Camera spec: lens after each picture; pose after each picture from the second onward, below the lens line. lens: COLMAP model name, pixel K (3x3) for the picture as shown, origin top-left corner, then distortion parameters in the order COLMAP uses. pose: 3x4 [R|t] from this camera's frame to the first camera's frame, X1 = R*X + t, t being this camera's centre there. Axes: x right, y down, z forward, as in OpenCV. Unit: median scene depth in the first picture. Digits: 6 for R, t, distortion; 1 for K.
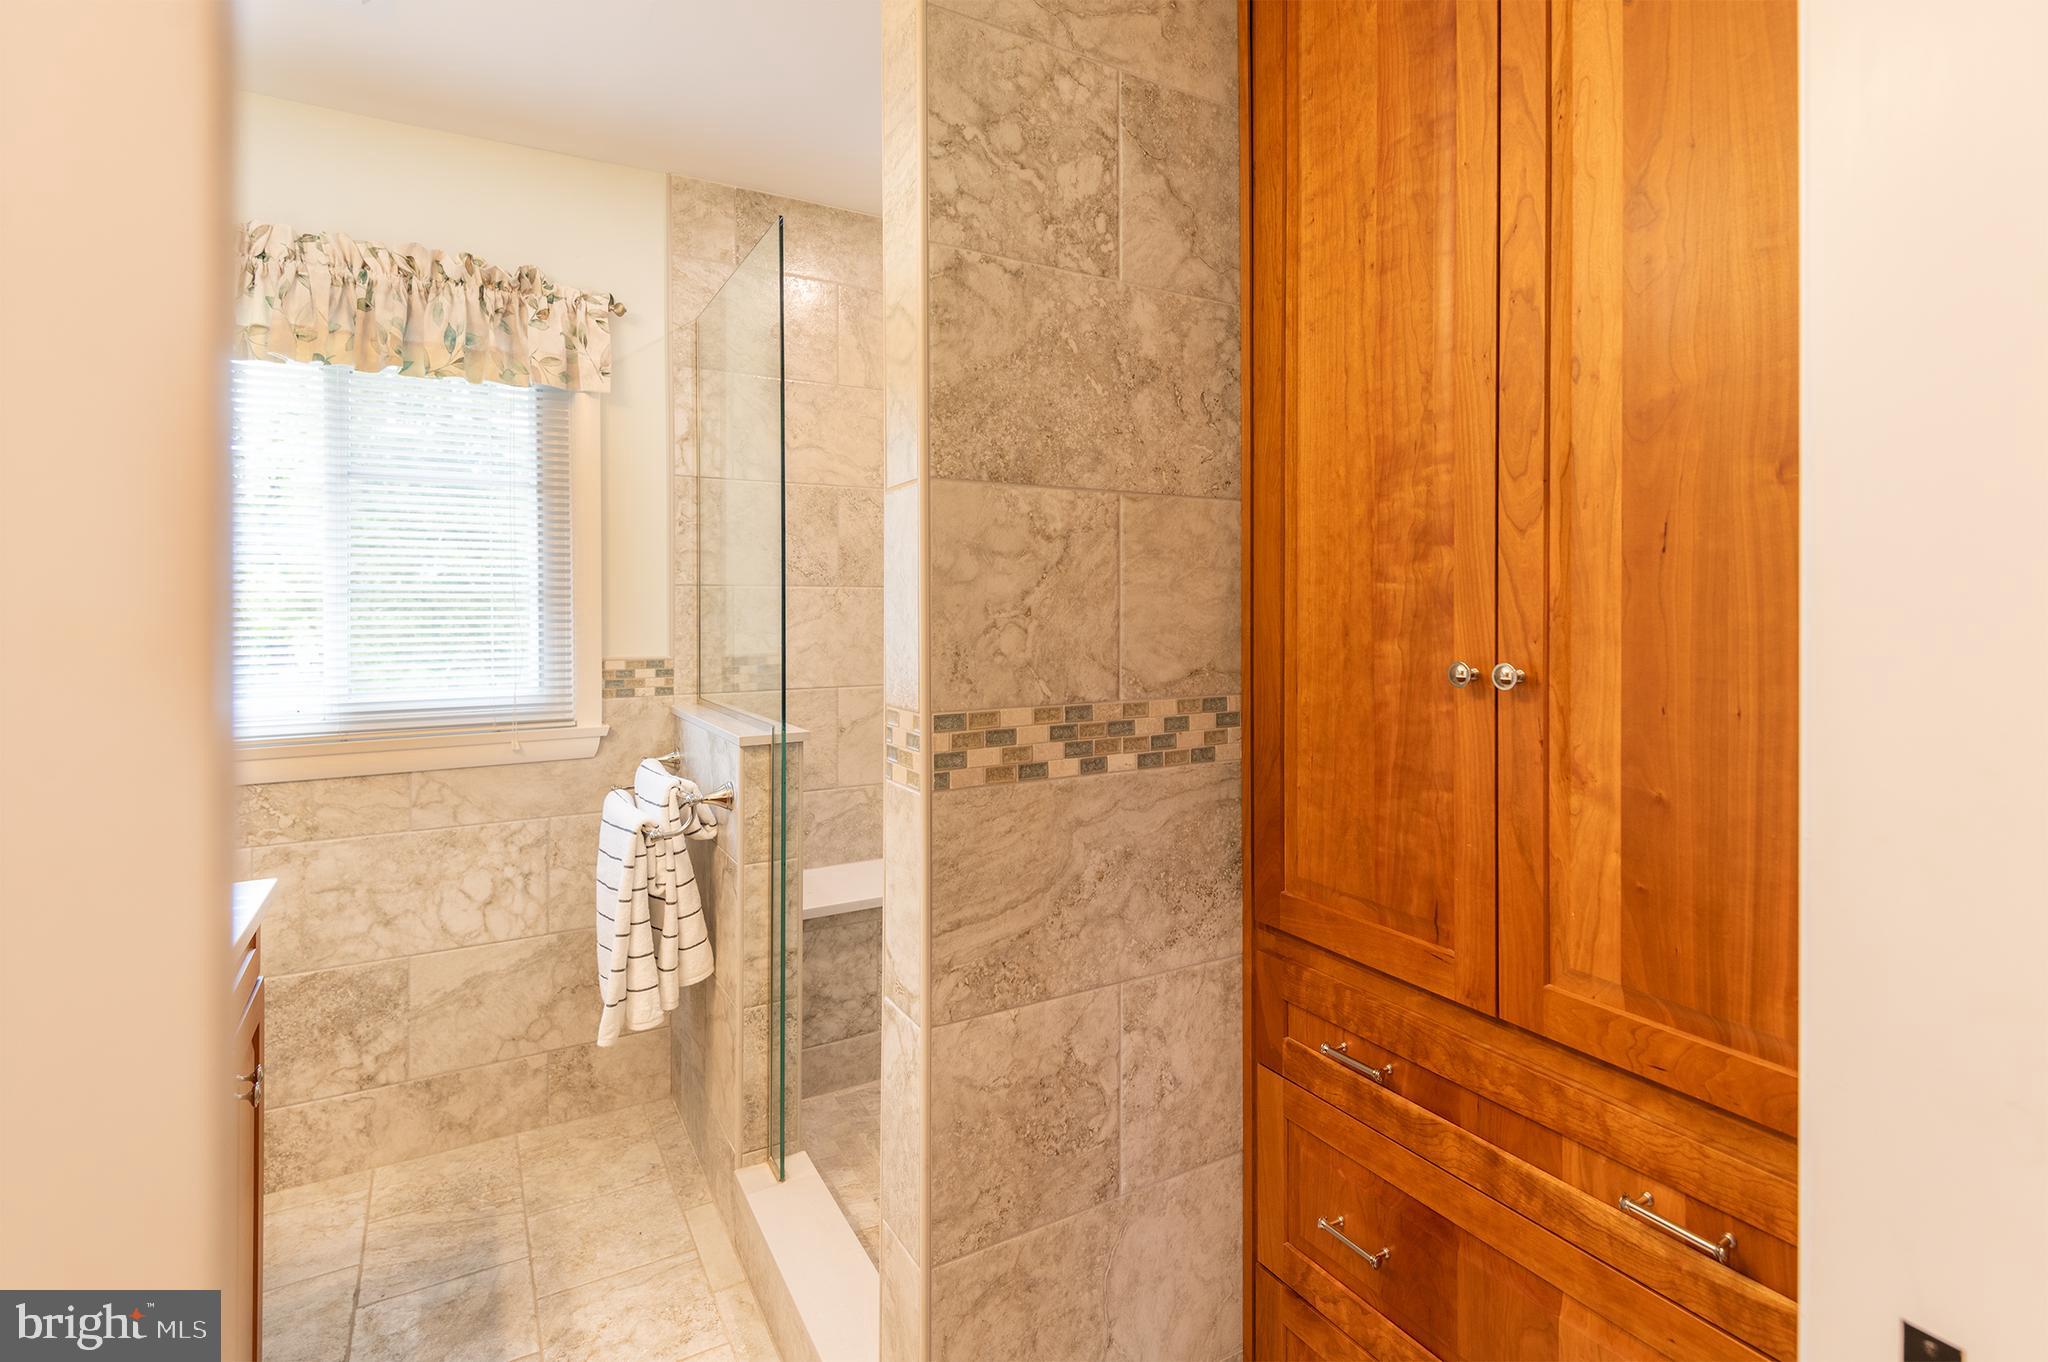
lens RADIAL K [[986.6, 0, 996.2], [0, 986.6, 612.5], [0, 0, 1]] dist [0.040257, -0.029301]
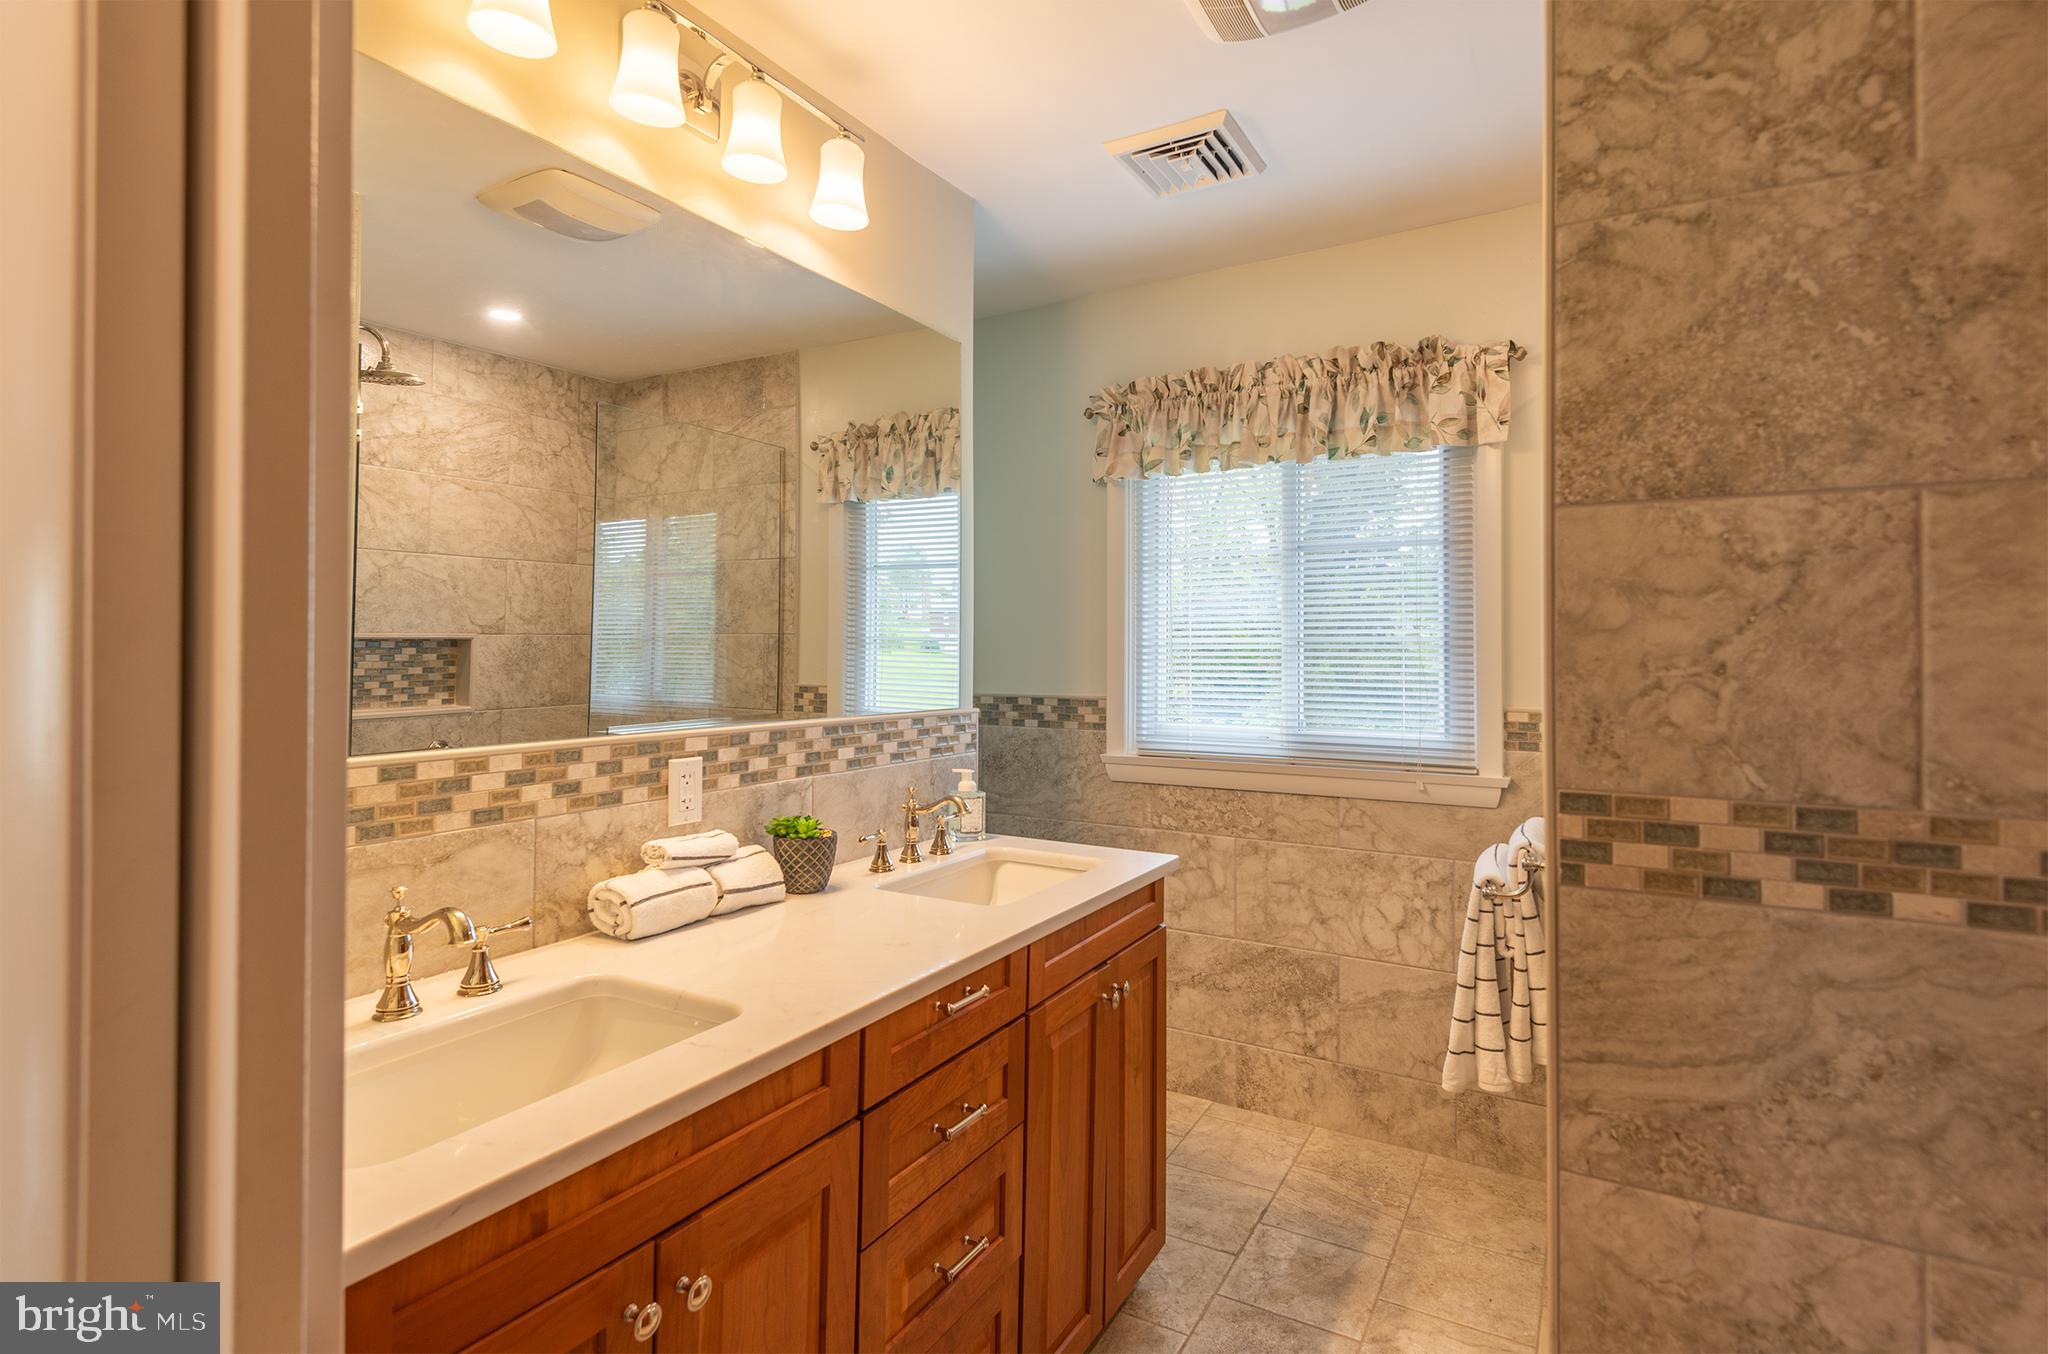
lens RADIAL K [[973.0, 0, 1025.4], [0, 973.0, 642.3], [0, 0, 1]] dist [0.023940, -0.016129]
pose [[0.510862, -0.004087, -0.859653, 0.379220], [-0.012351, 0.999851, -0.012093, -0.005168], [0.859574, 0.016796, 0.510735, 0.176420]]
